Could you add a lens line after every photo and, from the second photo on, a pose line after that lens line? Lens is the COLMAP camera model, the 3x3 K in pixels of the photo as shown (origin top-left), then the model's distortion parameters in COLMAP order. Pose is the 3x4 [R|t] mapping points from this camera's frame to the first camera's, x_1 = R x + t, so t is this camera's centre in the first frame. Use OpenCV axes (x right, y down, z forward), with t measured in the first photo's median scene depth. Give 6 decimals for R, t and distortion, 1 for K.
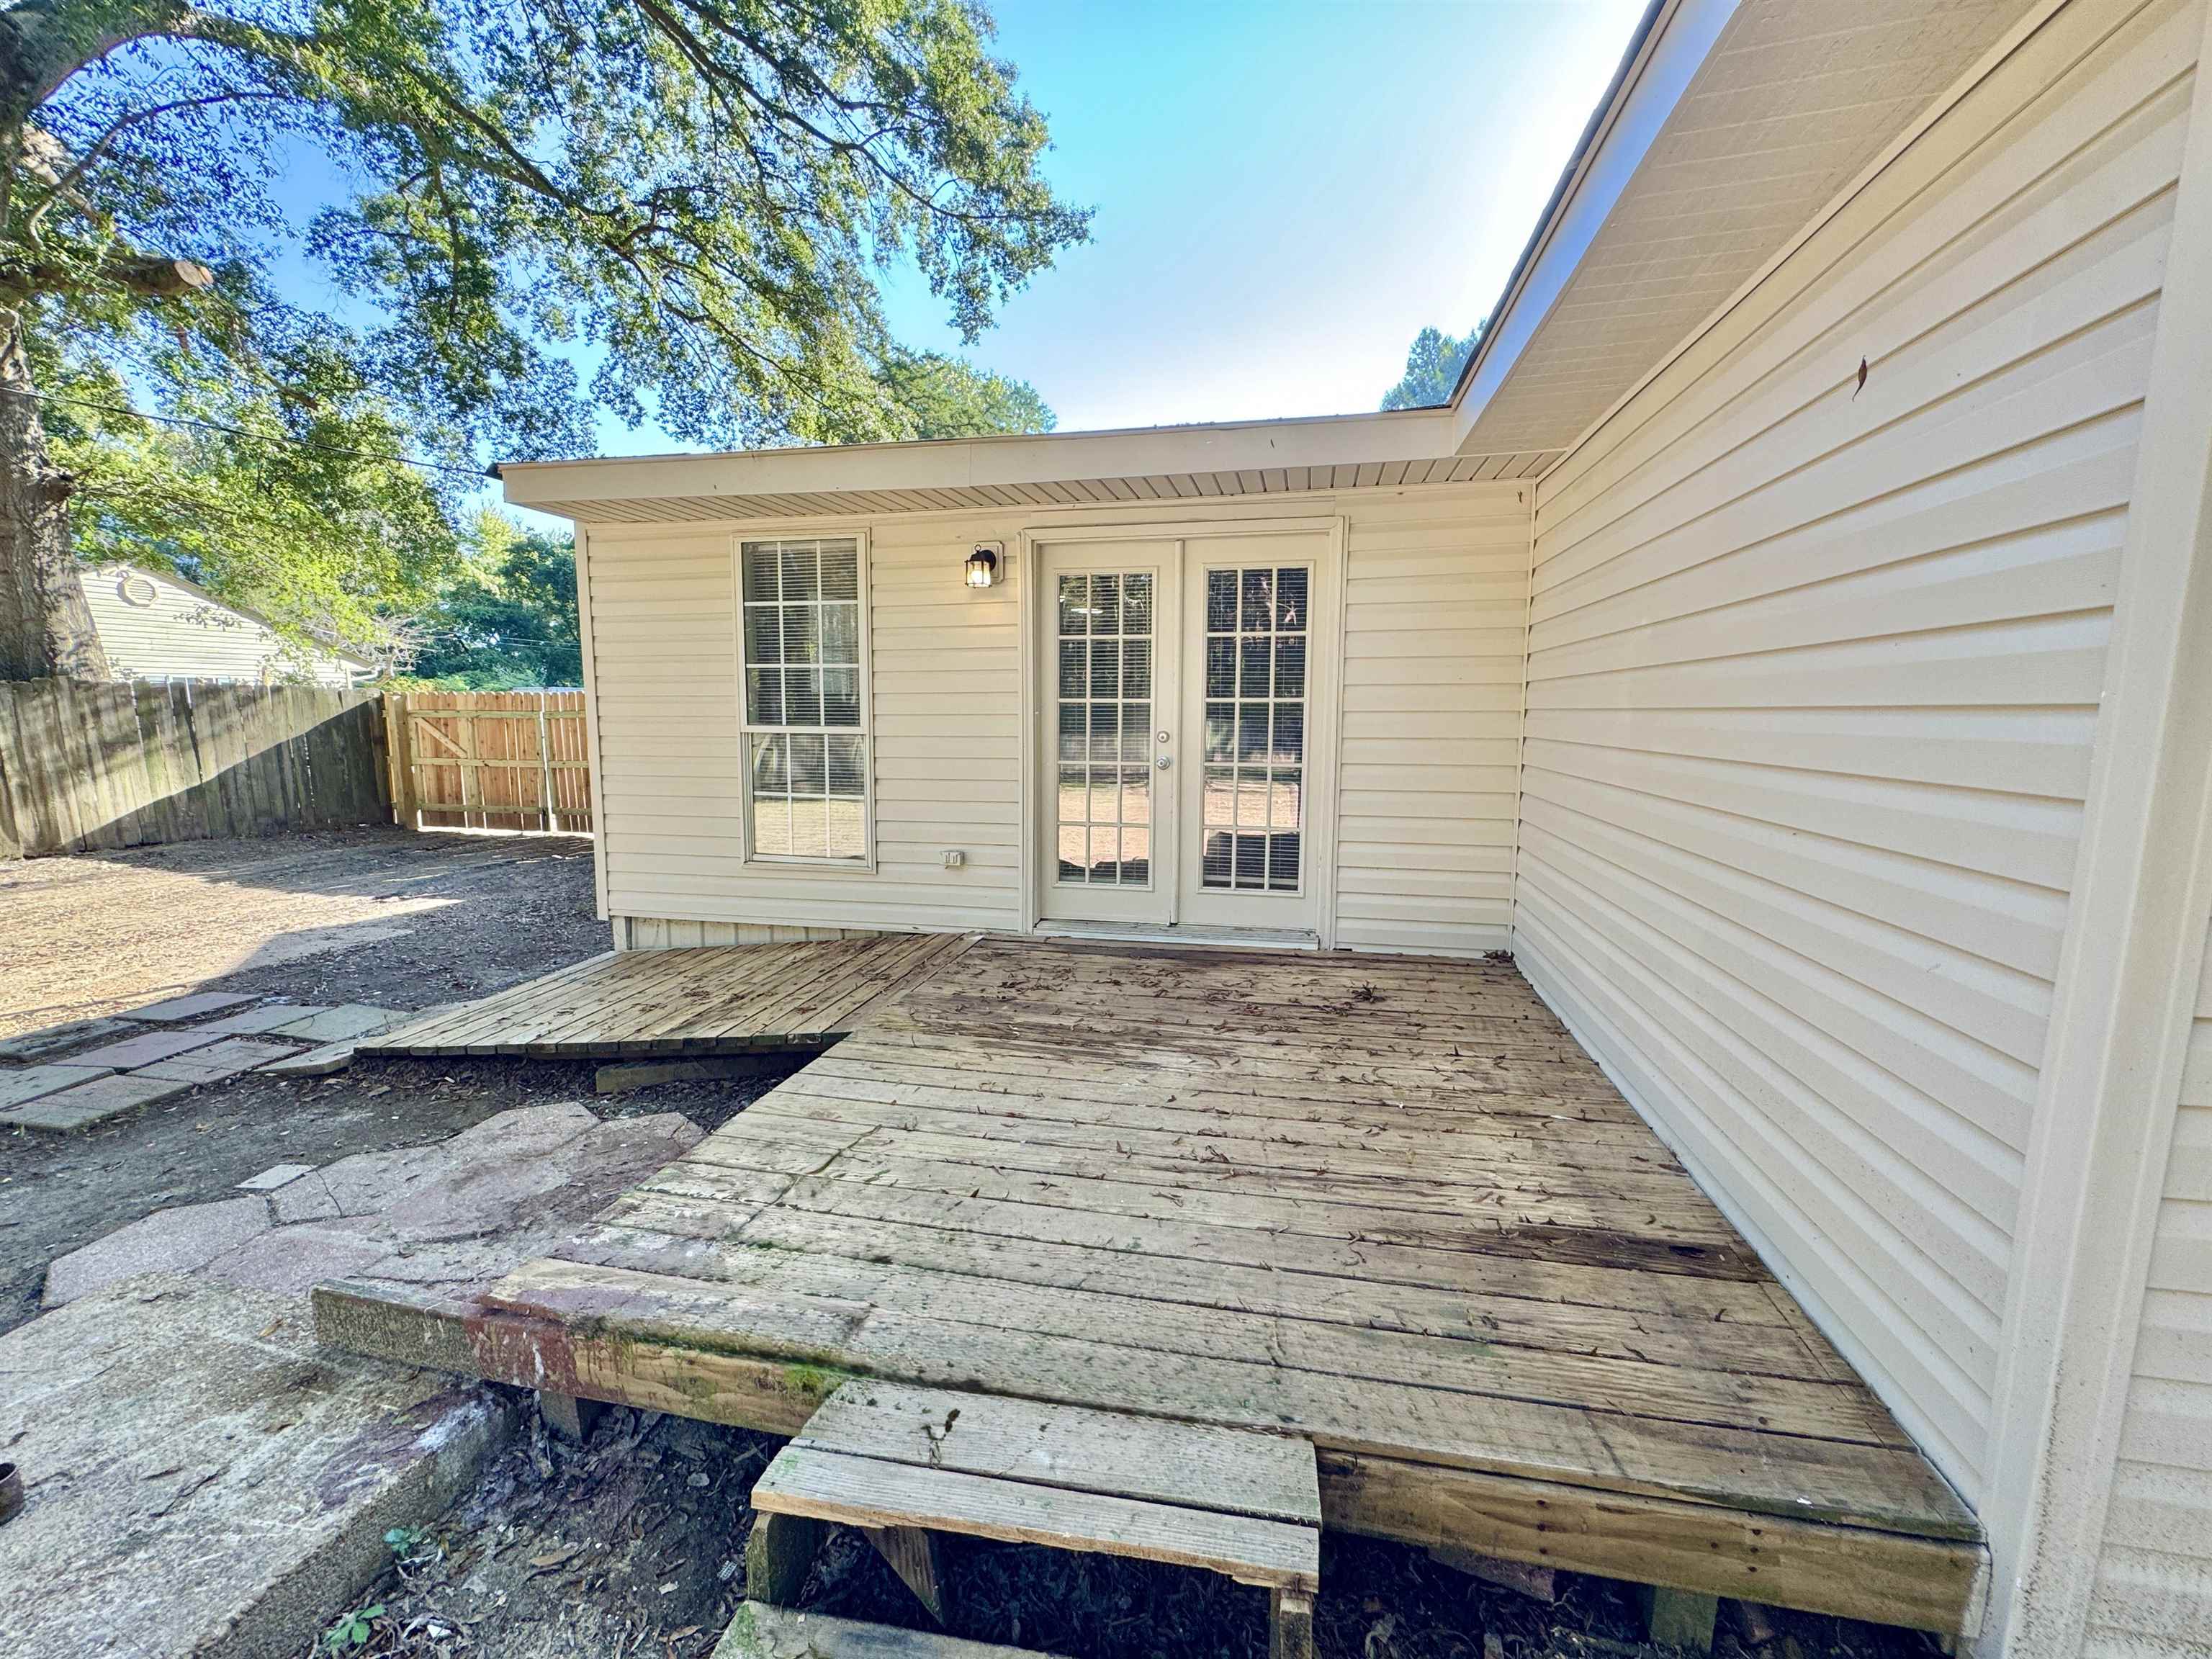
lens RADIAL K [[883.8, 0, 1114.9], [0, 883.8, 826.8], [0, 0, 1]] dist [-0.002426, -0.000350]
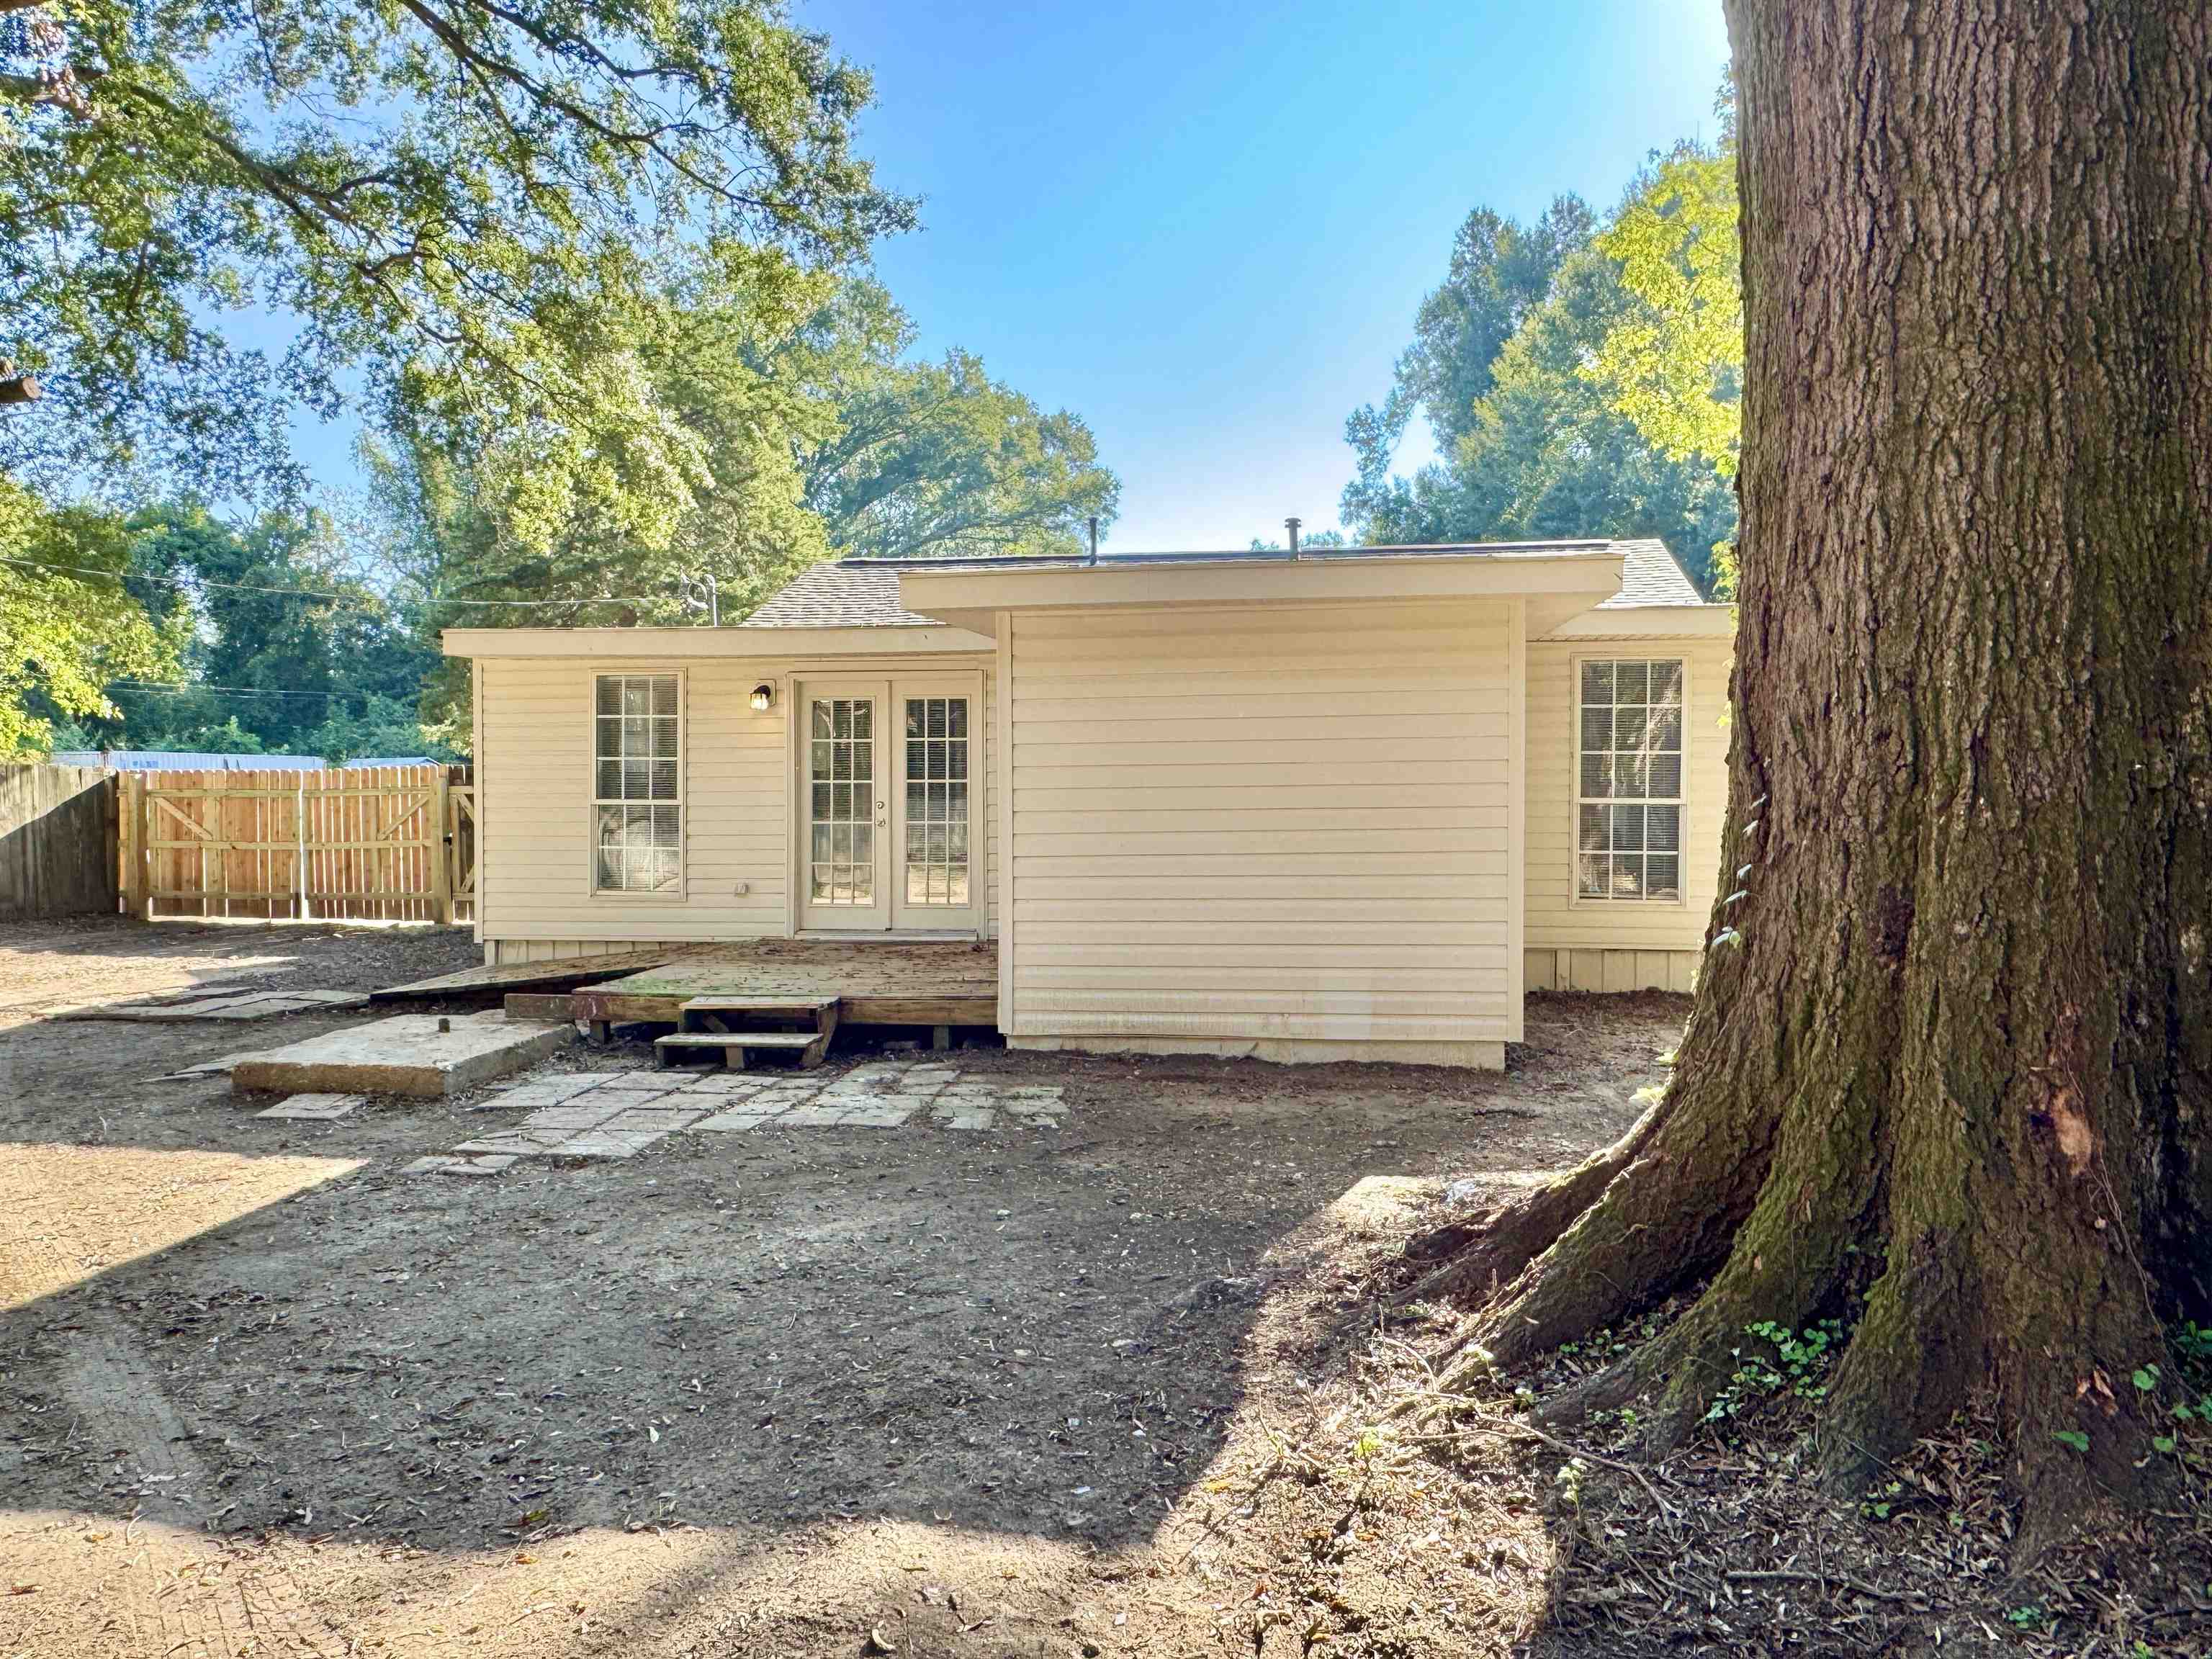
lens RADIAL K [[1563.1, 0, 1111.8], [0, 1563.1, 816.0], [0, 0, 1]] dist [0.002938, -0.002787]
pose [[0.998793, -0.005947, 0.048760, 0.082091], [0.011230, 0.994000, -0.108799, 0.054728], [-0.047820, 0.109216, 0.992867, -0.432087]]
